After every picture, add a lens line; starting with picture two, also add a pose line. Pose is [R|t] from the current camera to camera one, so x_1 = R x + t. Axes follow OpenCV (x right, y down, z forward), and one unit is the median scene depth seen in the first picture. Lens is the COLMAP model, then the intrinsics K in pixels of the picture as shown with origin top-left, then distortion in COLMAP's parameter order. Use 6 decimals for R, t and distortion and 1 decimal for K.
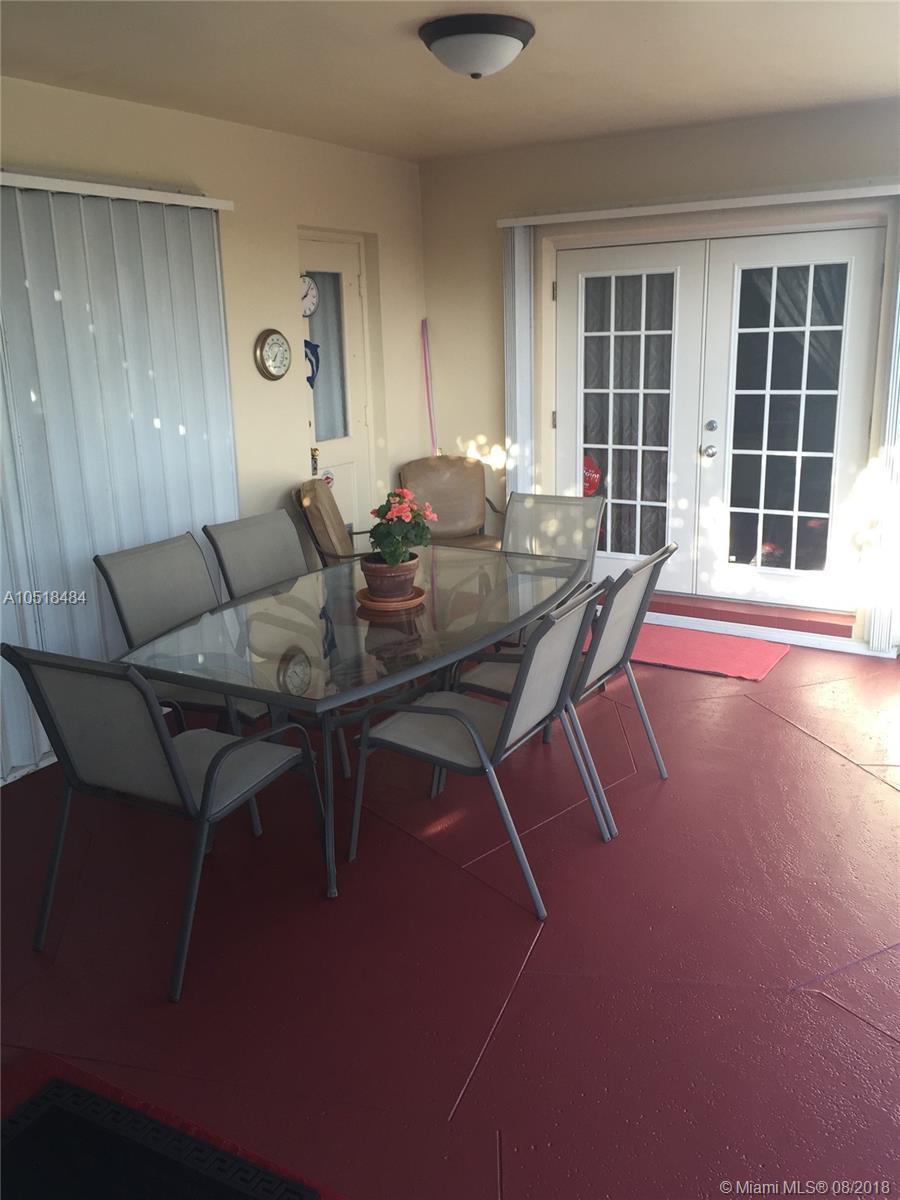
lens RADIAL K [[1006.7, 0, 450.0], [0, 1006.7, 600.0], [0, 0, 1]] dist [0.079633, -0.099671]
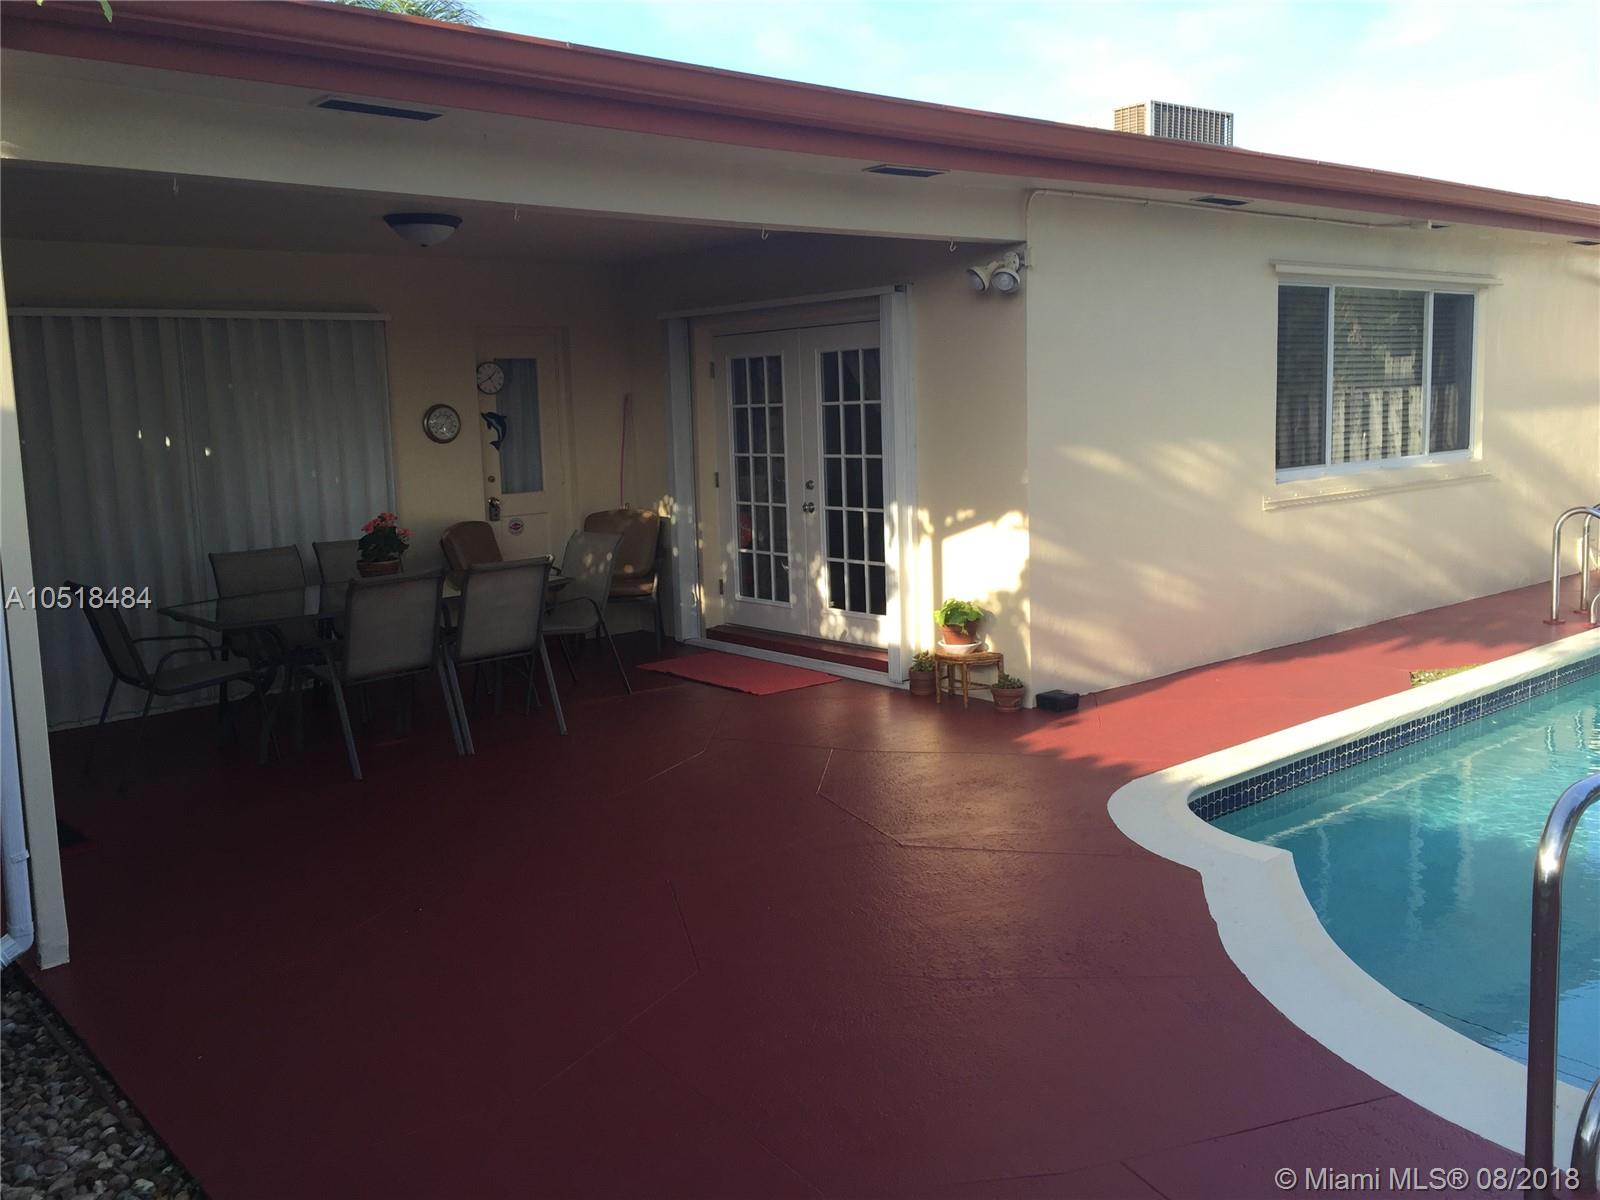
lens RADIAL K [[1368.6, 0, 795.3], [0, 1368.6, 587.3], [0, 0, 1]] dist [0.096470, -0.121098]
pose [[0.947433, 0.035655, -0.317960, 0.731016], [-0.072673, 0.991778, -0.105331, 0.103596], [0.311590, 0.122902, 0.942235, -0.433937]]
